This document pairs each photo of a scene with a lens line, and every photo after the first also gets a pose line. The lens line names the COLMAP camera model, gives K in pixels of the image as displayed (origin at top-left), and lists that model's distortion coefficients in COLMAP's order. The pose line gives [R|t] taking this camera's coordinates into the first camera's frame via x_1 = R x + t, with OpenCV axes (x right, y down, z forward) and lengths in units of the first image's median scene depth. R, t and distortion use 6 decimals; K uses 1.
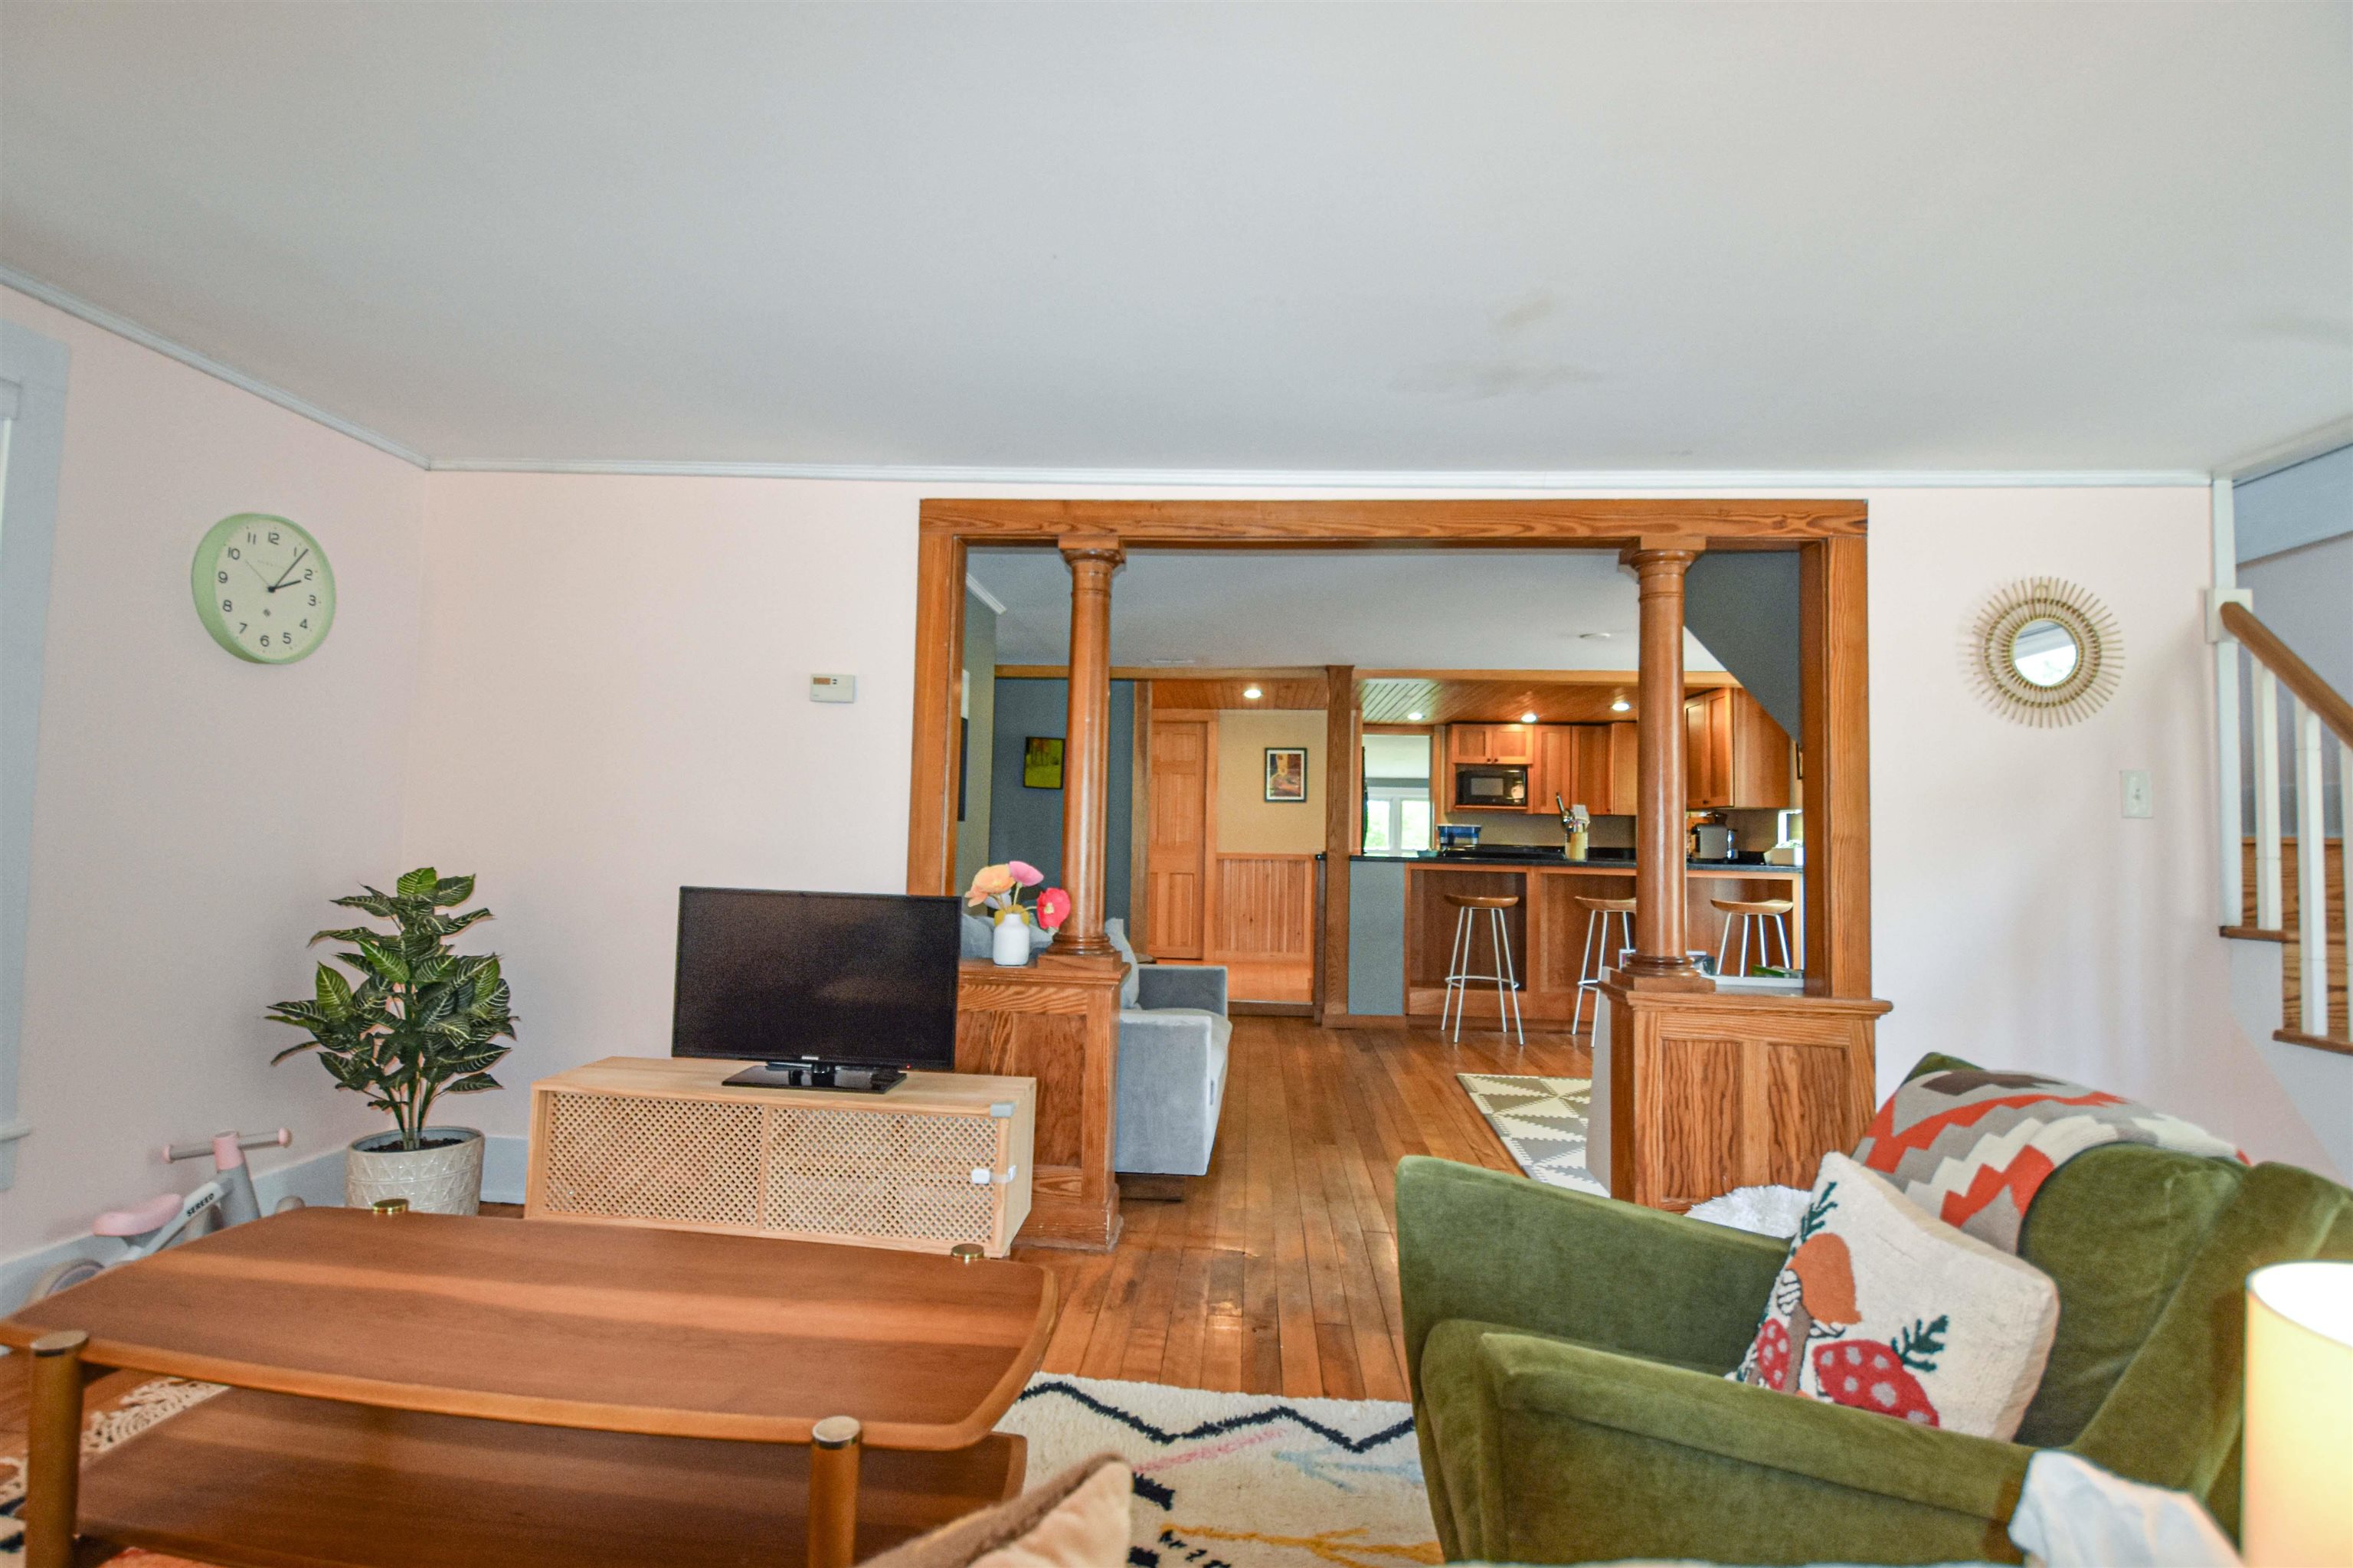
lens RADIAL K [[1108.4, 0, 1088.7], [0, 1108.4, 771.3], [0, 0, 1]] dist [0.000442, -0.015873]
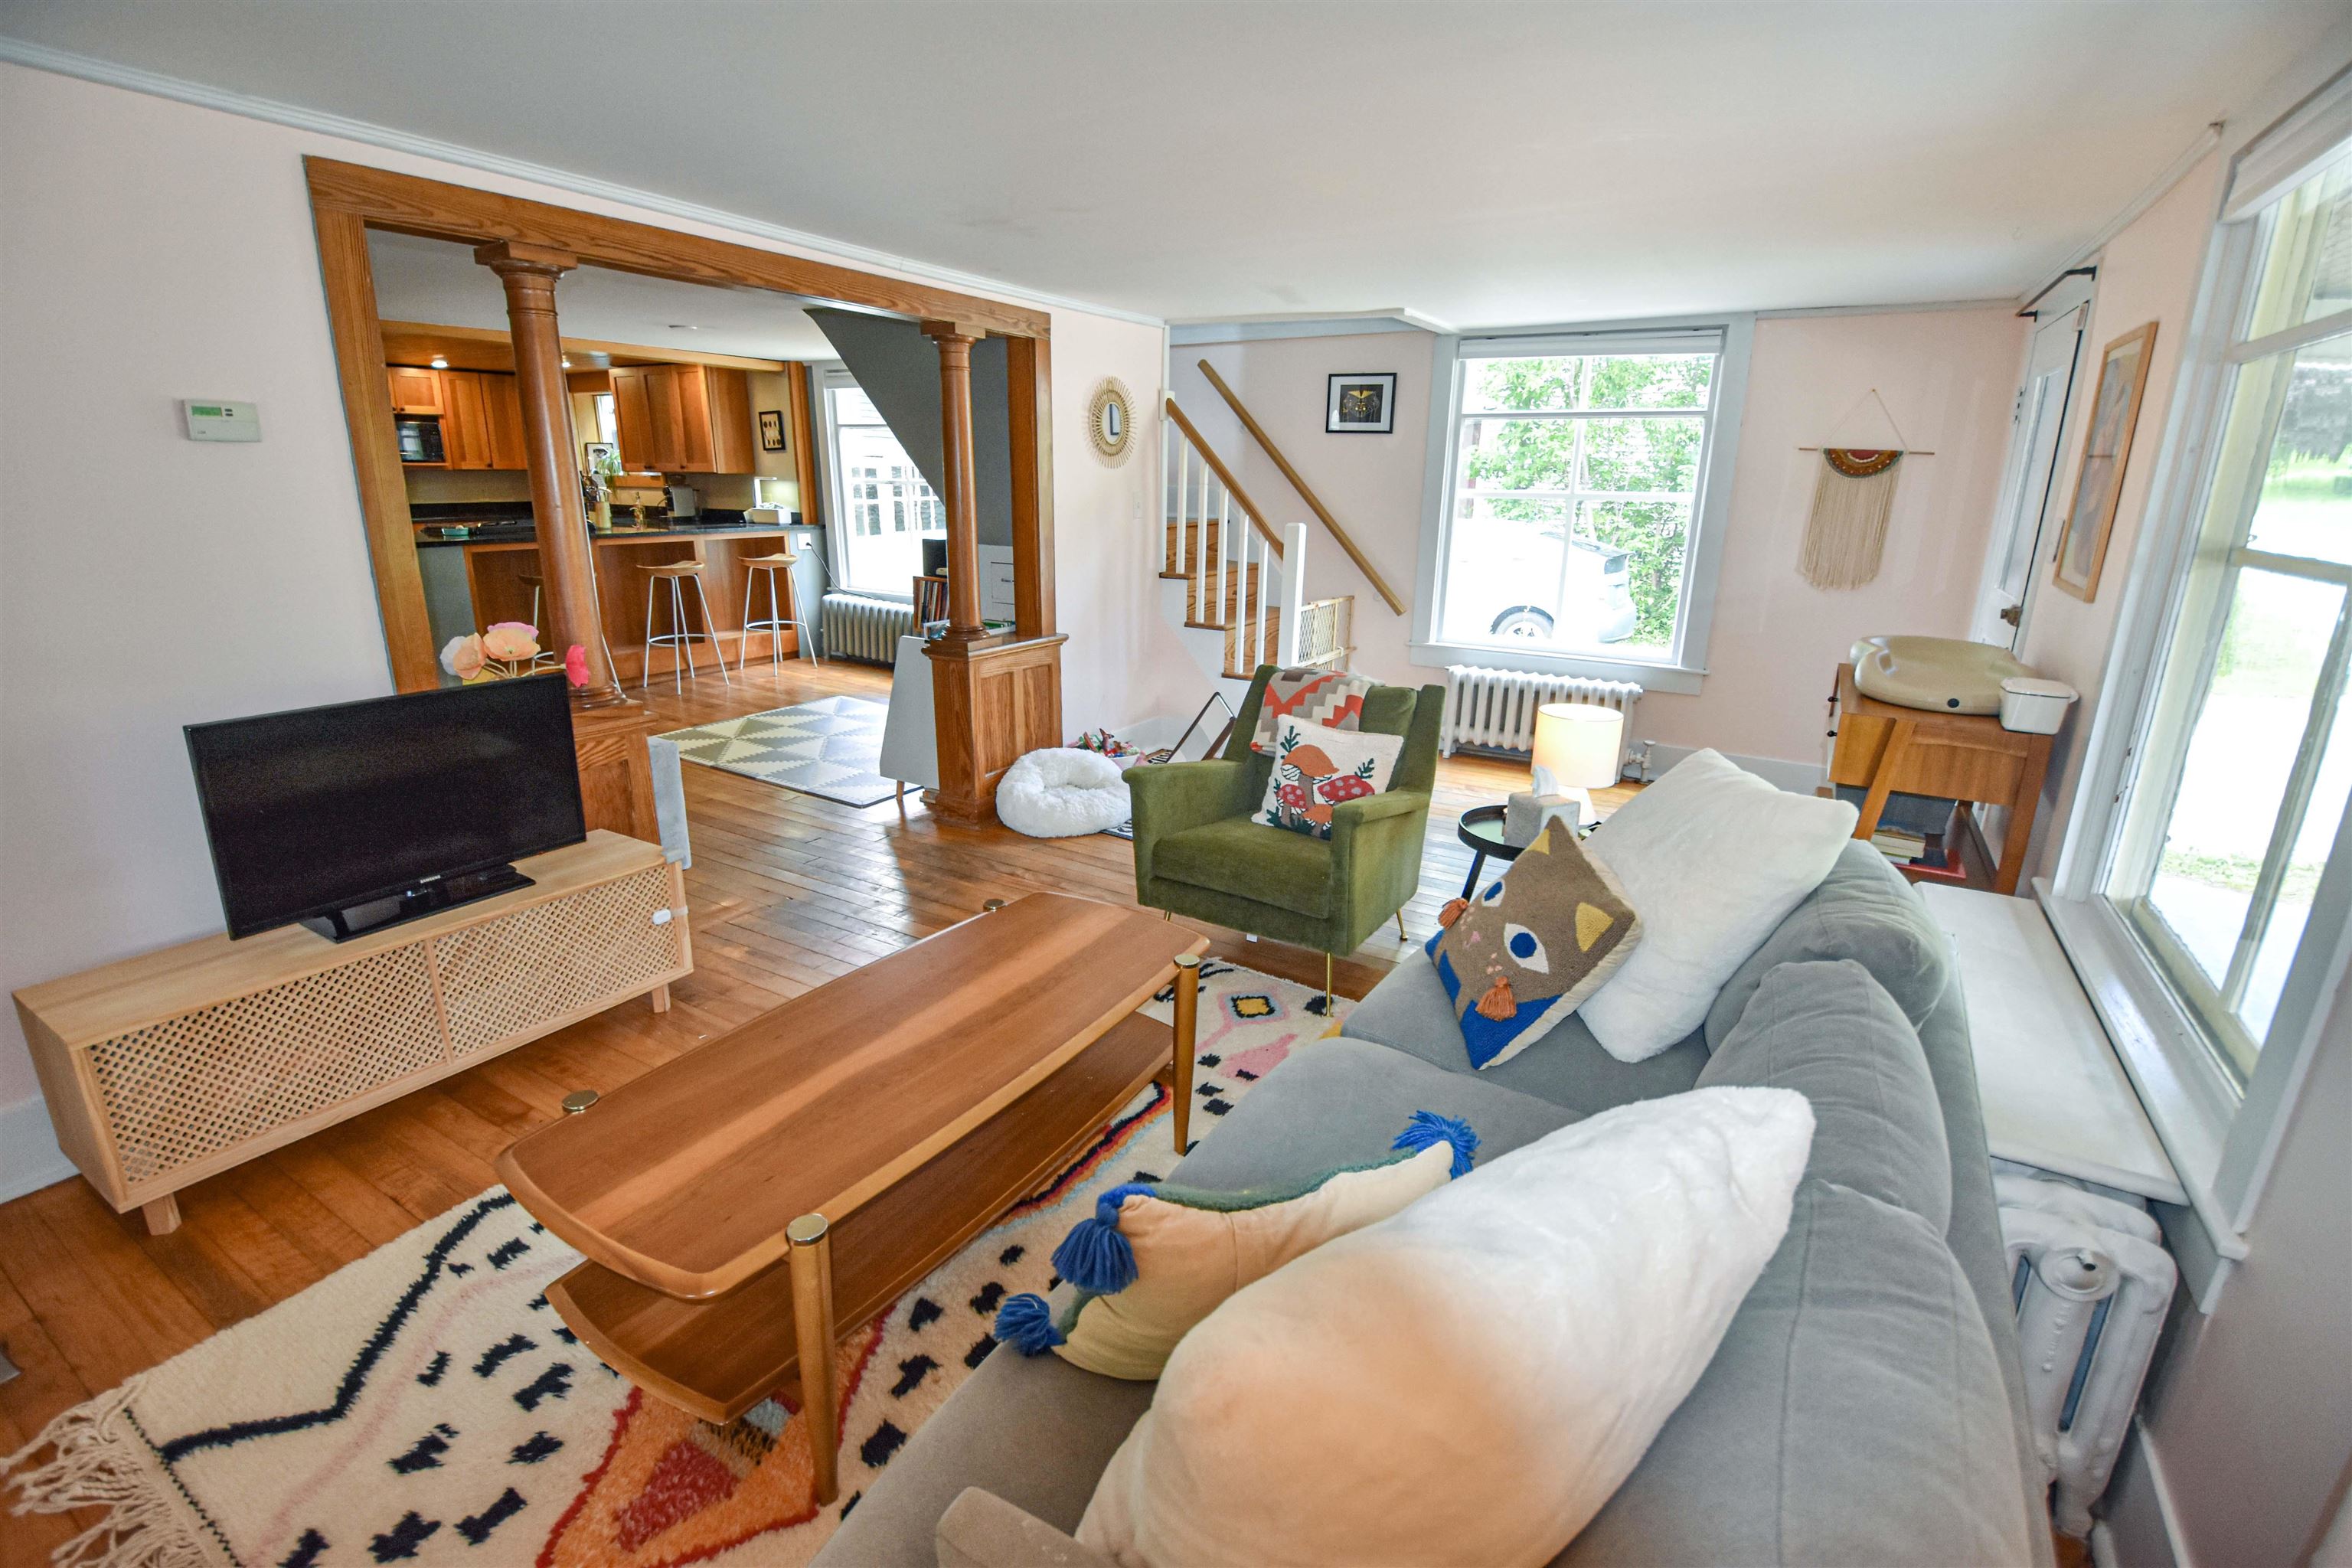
lens RADIAL K [[1056.3, 0, 1163.0], [0, 1056.3, 788.9], [0, 0, 1]] dist [0.033443, -0.043080]
pose [[0.434879, -0.276449, 0.857004, -0.691281], [-0.047377, 0.943368, 0.328349, -0.114550], [-0.899242, -0.183394, 0.397153, 0.144698]]
